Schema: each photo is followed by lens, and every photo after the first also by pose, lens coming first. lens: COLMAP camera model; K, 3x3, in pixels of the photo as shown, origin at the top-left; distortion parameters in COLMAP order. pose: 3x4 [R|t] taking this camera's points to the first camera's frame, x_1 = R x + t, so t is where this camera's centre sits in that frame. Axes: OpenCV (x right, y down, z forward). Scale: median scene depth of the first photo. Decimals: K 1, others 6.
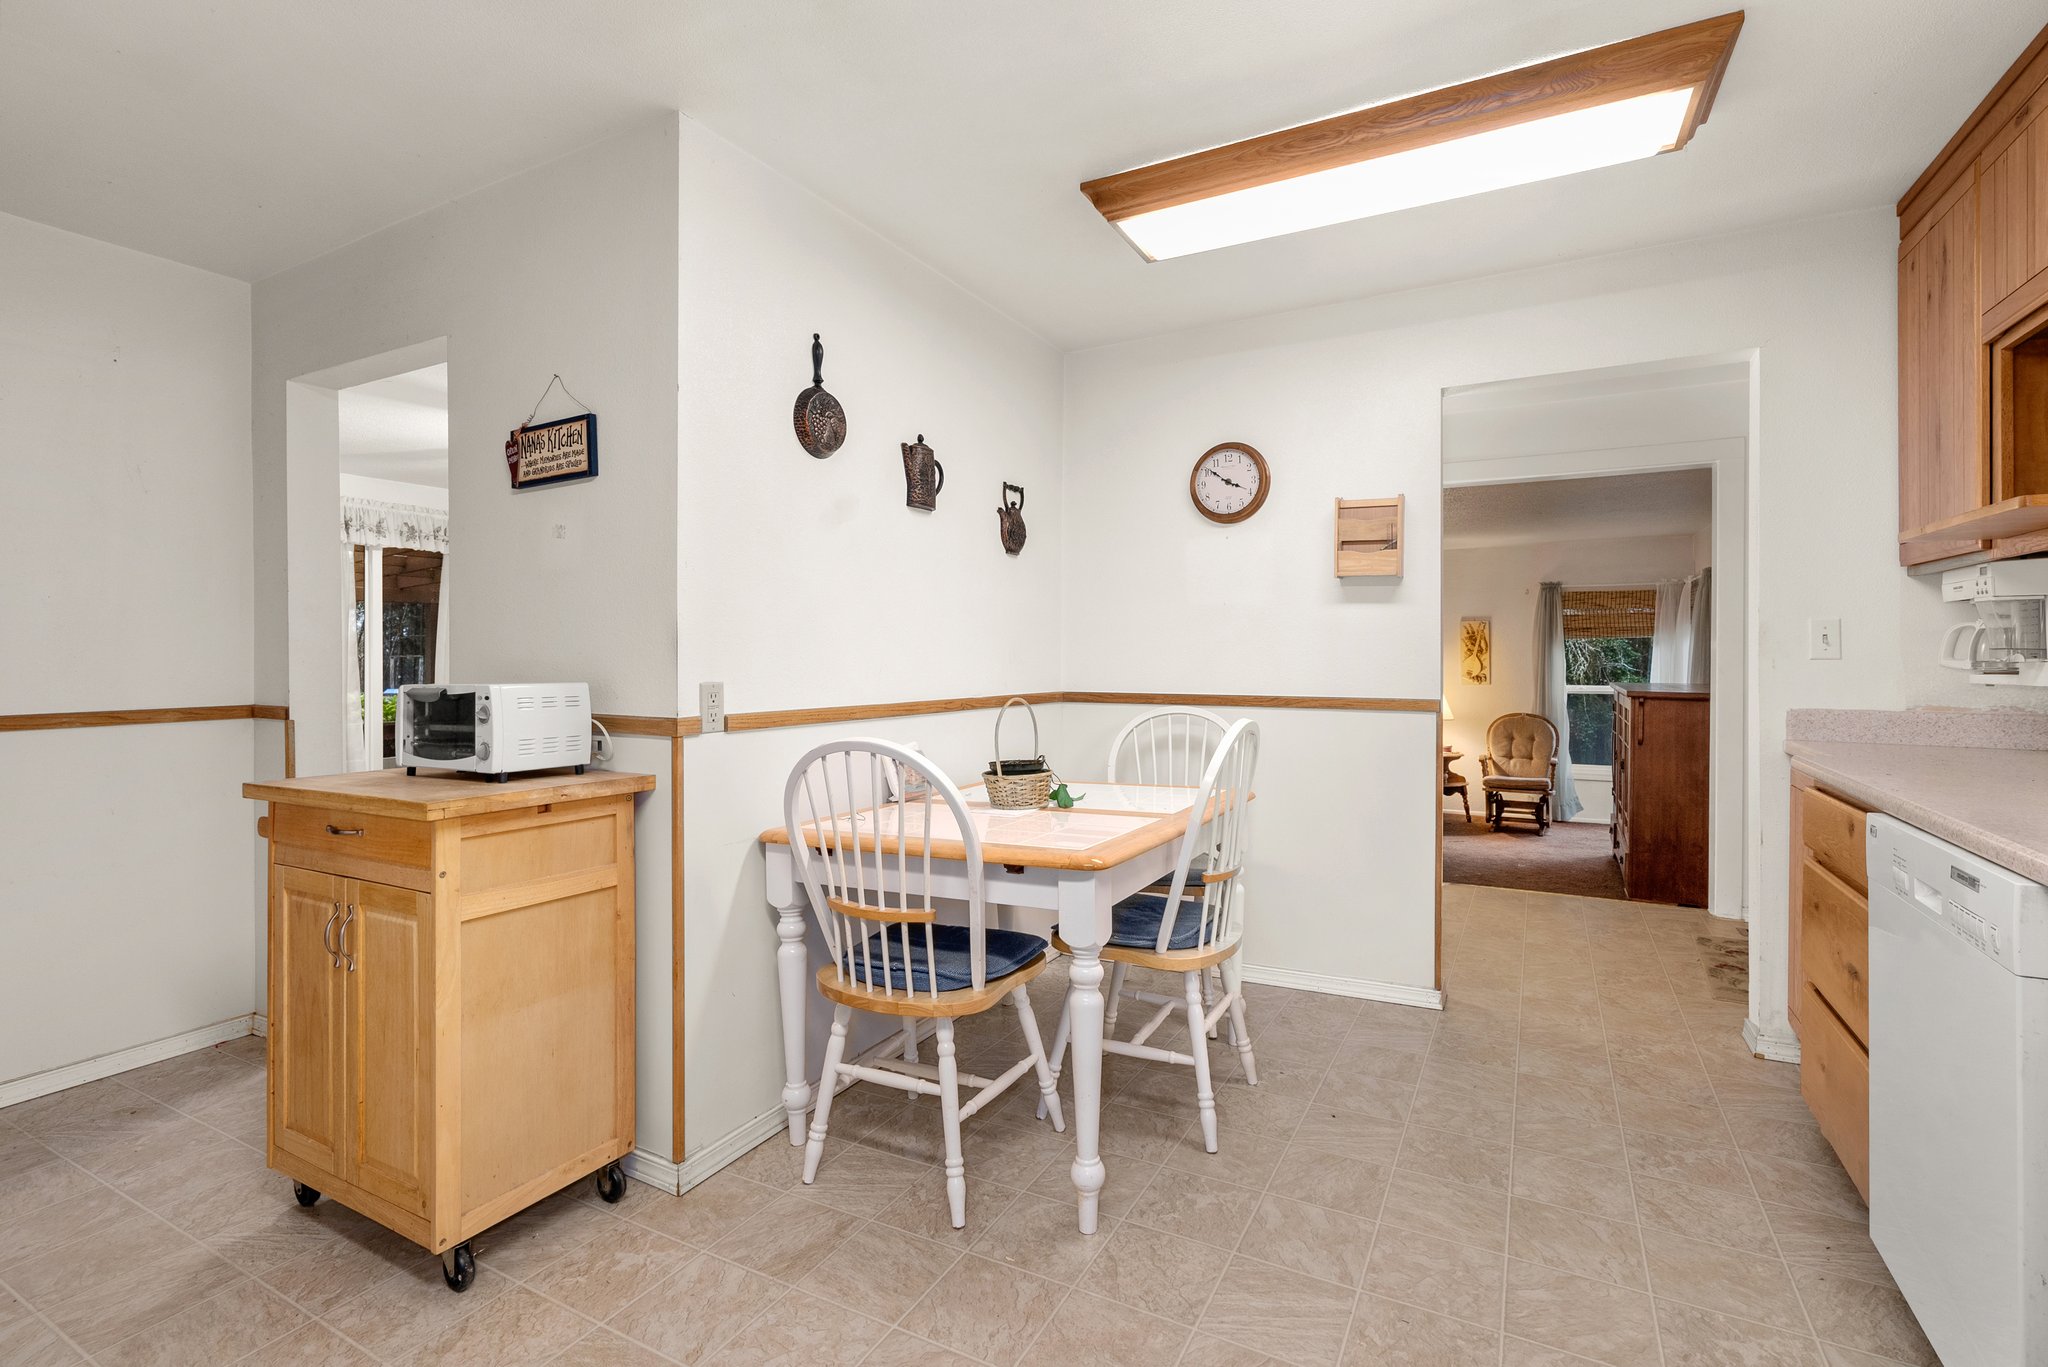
lens RADIAL K [[931.3, 0, 1038.2], [0, 931.3, 652.3], [0, 0, 1]] dist [-0.002750, -0.000670]
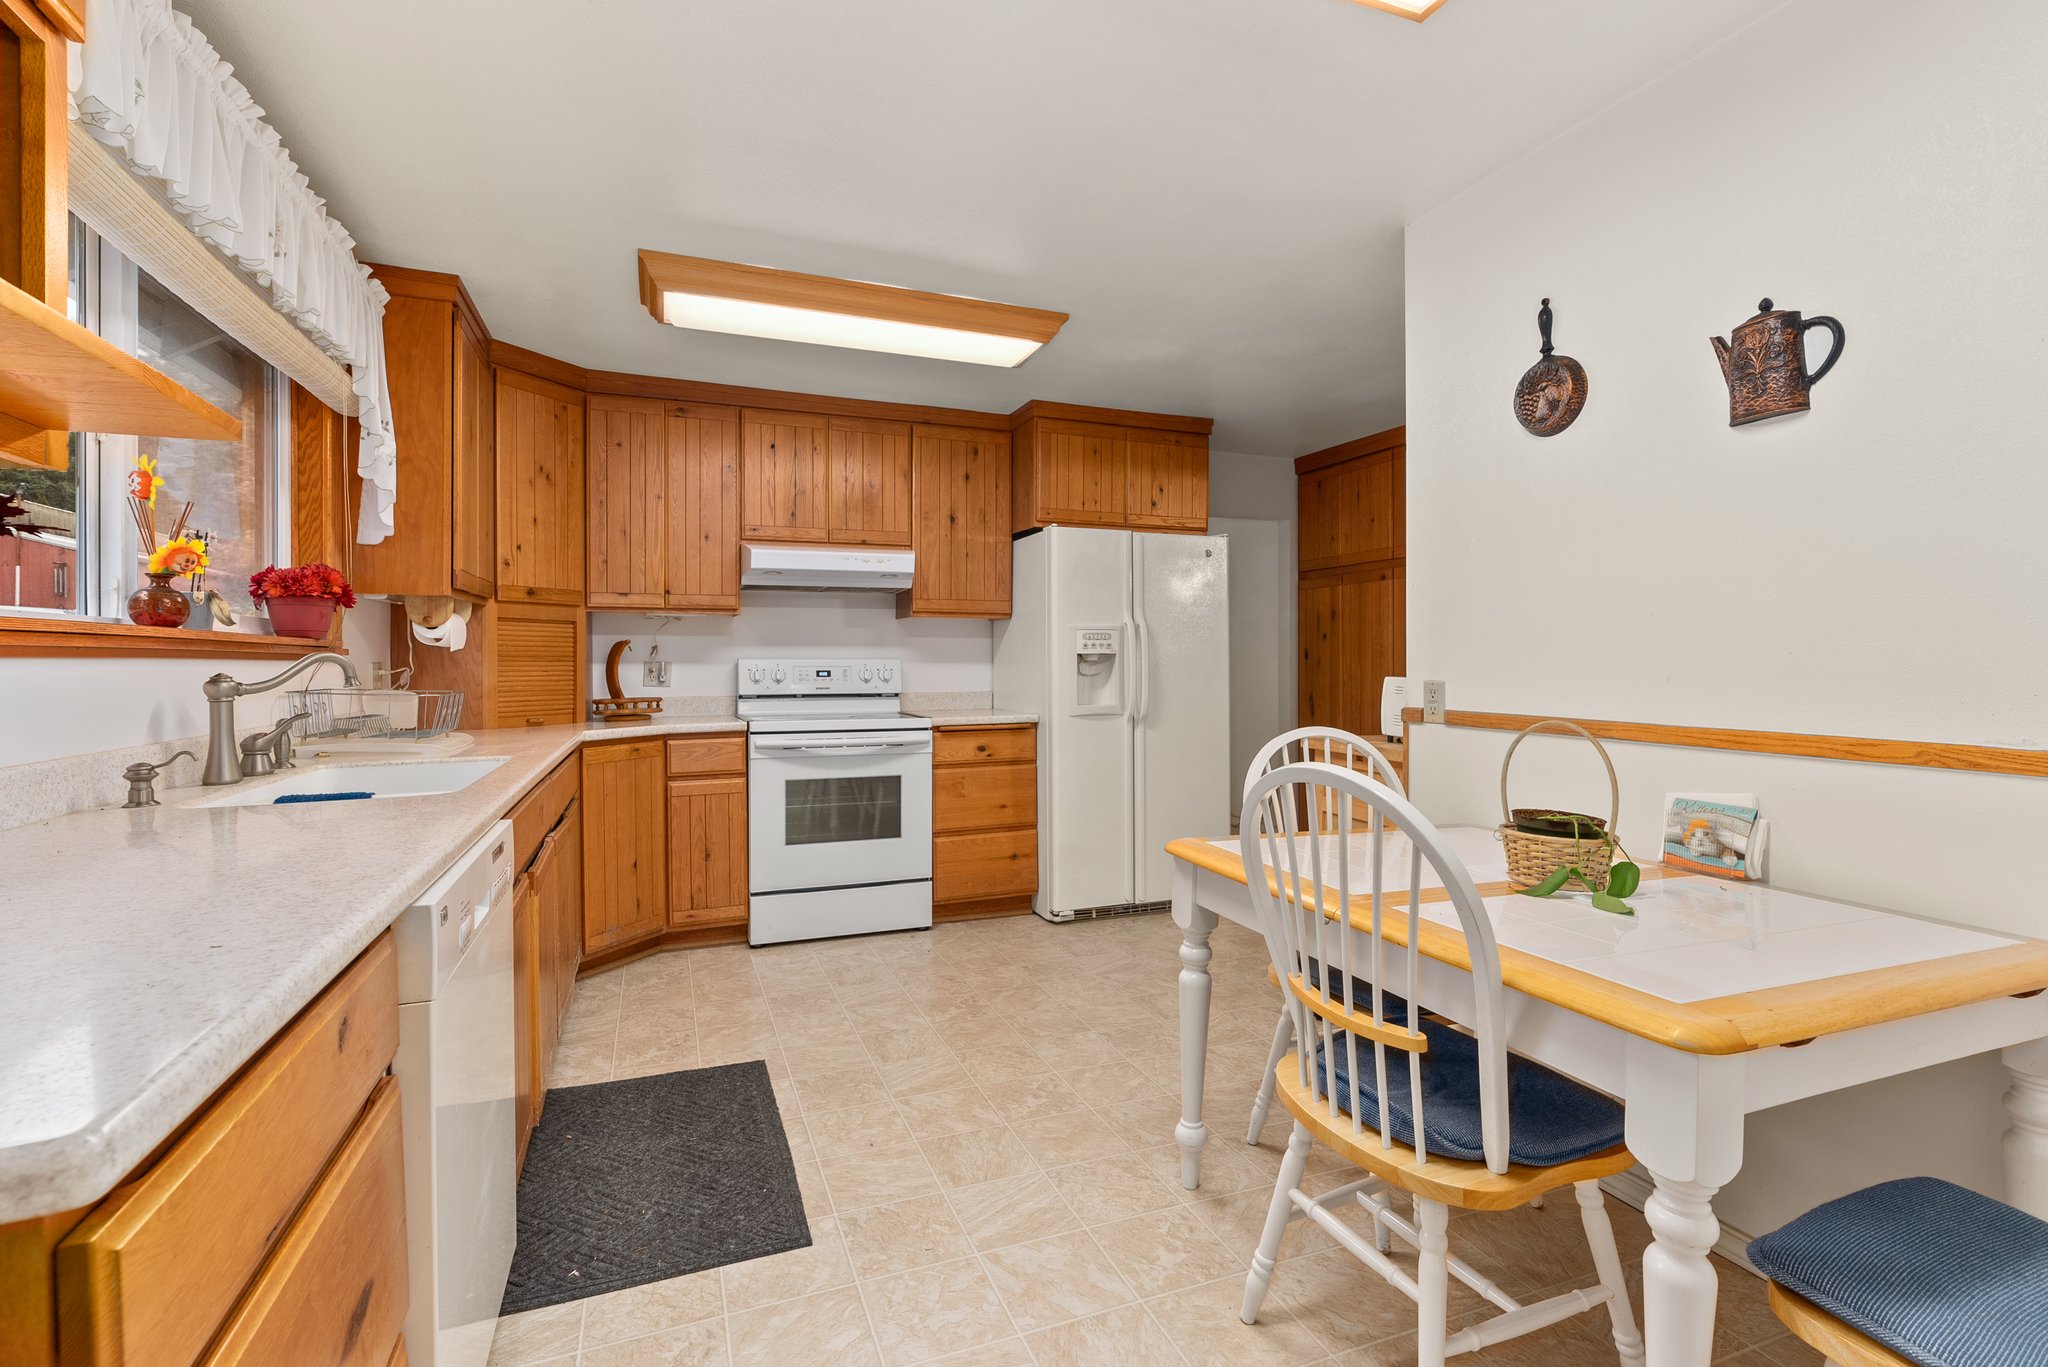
lens RADIAL K [[931.3, 0, 1028.0], [0, 931.3, 674.2], [0, 0, 1]] dist [-0.002750, -0.000670]
pose [[-0.642668, 0.017932, -0.765935, 0.848641], [0.004617, 0.999799, 0.019533, -0.001198], [0.766131, 0.009017, -0.642621, 1.313829]]
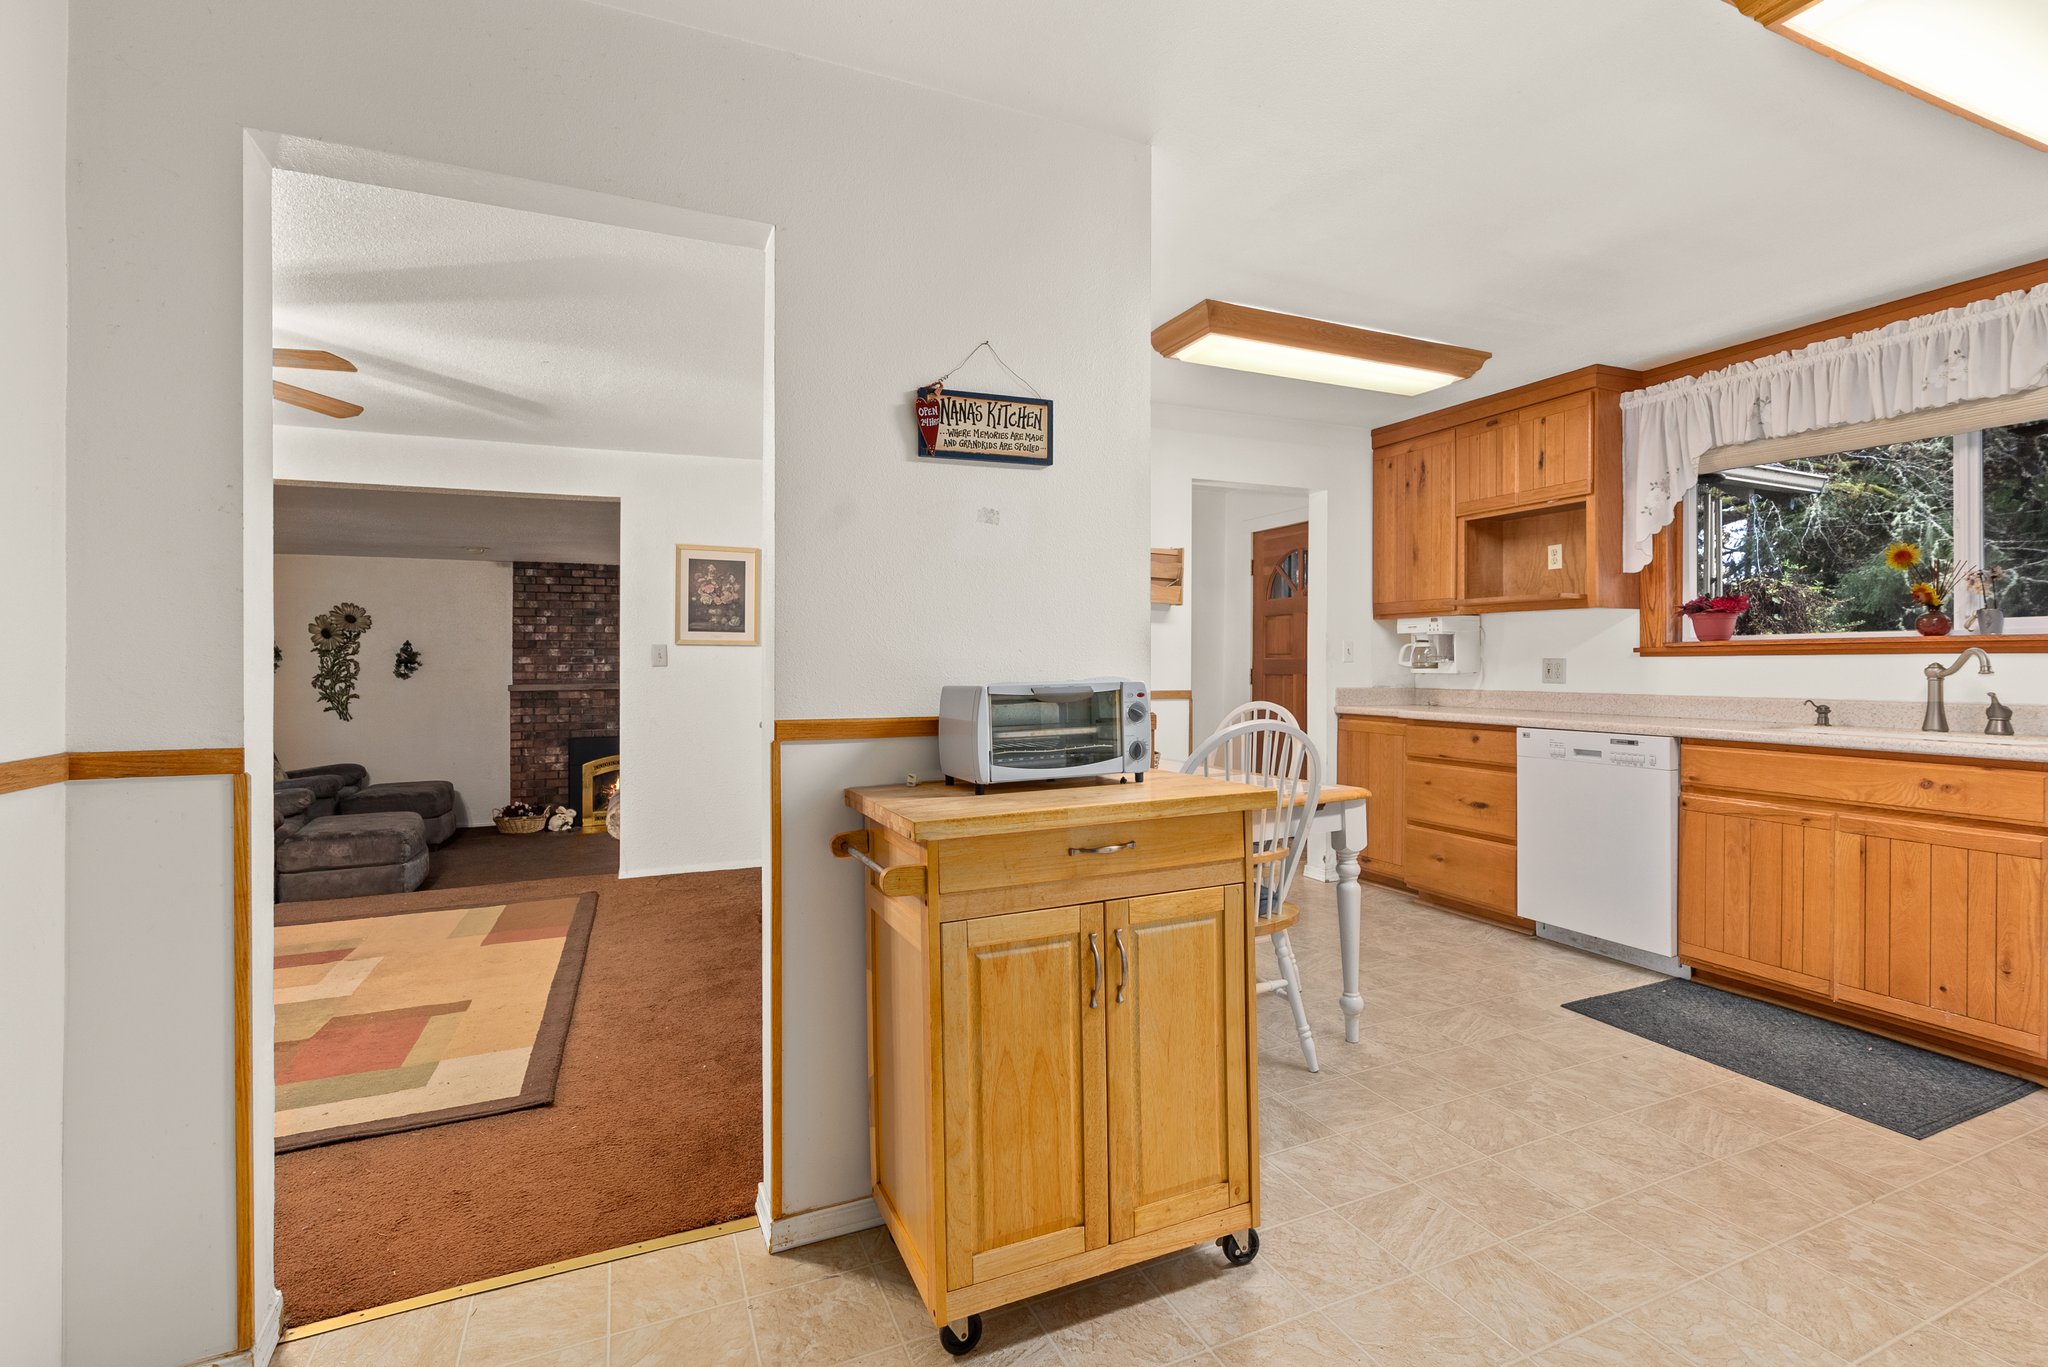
lens RADIAL K [[931.3, 0, 1026.9], [0, 931.3, 662.7], [0, 0, 1]] dist [-0.002750, -0.000670]
pose [[0.612563, 0.001528, 0.790420, -1.222496], [0.000548, 0.999997, -0.002358, 0.015372], [-0.790422, 0.001877, 0.612560, 0.421548]]
